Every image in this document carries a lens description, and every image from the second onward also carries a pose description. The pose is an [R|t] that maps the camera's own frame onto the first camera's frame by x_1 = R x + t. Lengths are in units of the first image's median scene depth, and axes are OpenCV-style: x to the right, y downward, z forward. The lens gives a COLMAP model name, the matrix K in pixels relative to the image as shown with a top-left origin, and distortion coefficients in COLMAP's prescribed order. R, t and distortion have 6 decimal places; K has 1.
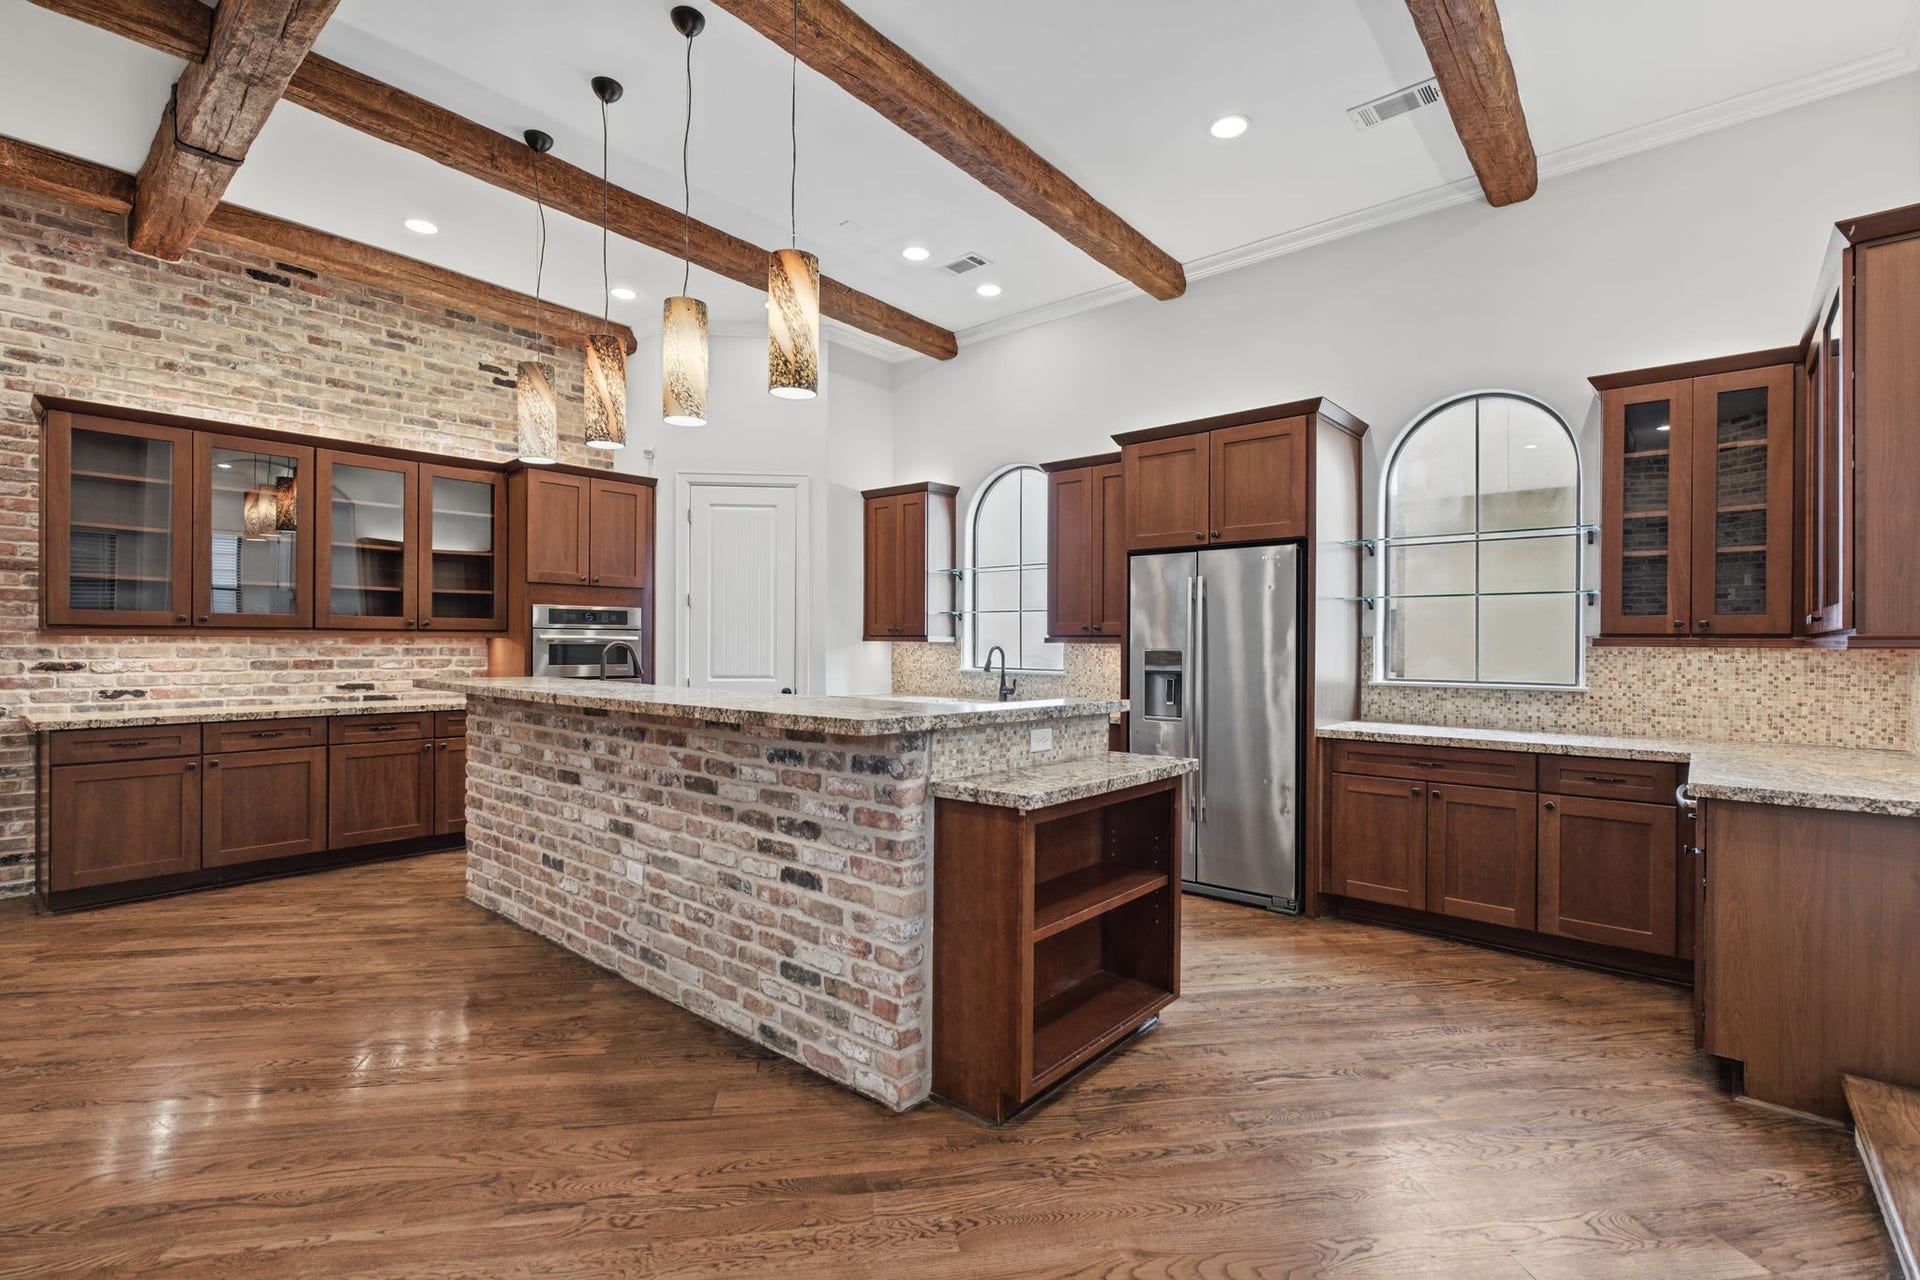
lens RADIAL K [[856.4, 0, 966.9], [0, 856.4, 640.1], [0, 0, 1]] dist [-0.003014, 0.001912]
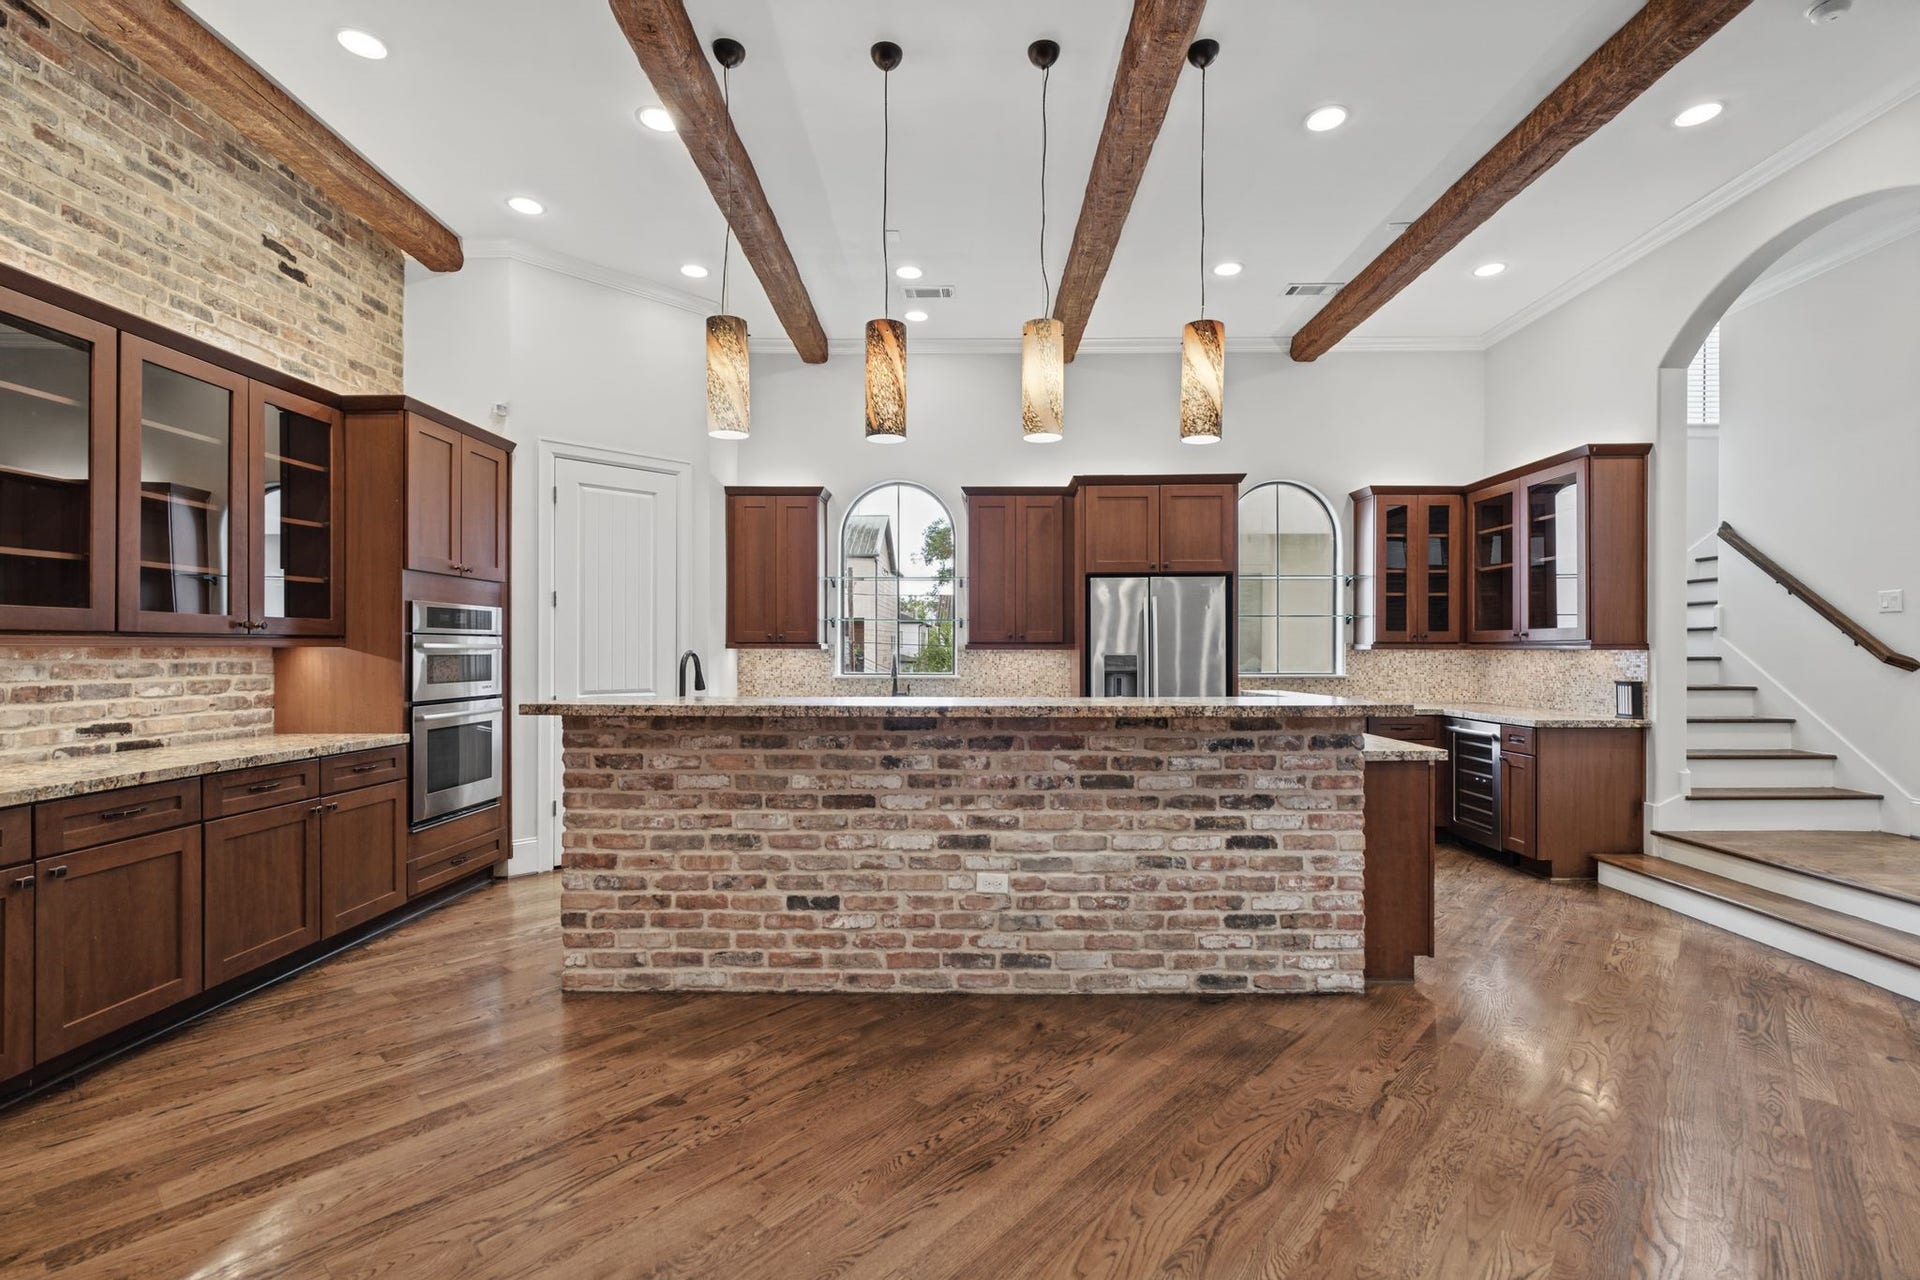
lens RADIAL K [[856.4, 0, 965.9], [0, 856.4, 646.9], [0, 0, 1]] dist [-0.003014, 0.001912]
pose [[0.774265, -0.004166, 0.632848, -0.807503], [0.003200, 0.999991, 0.002667, -0.003992], [-0.632854, -0.000040, 0.774272, 0.194250]]
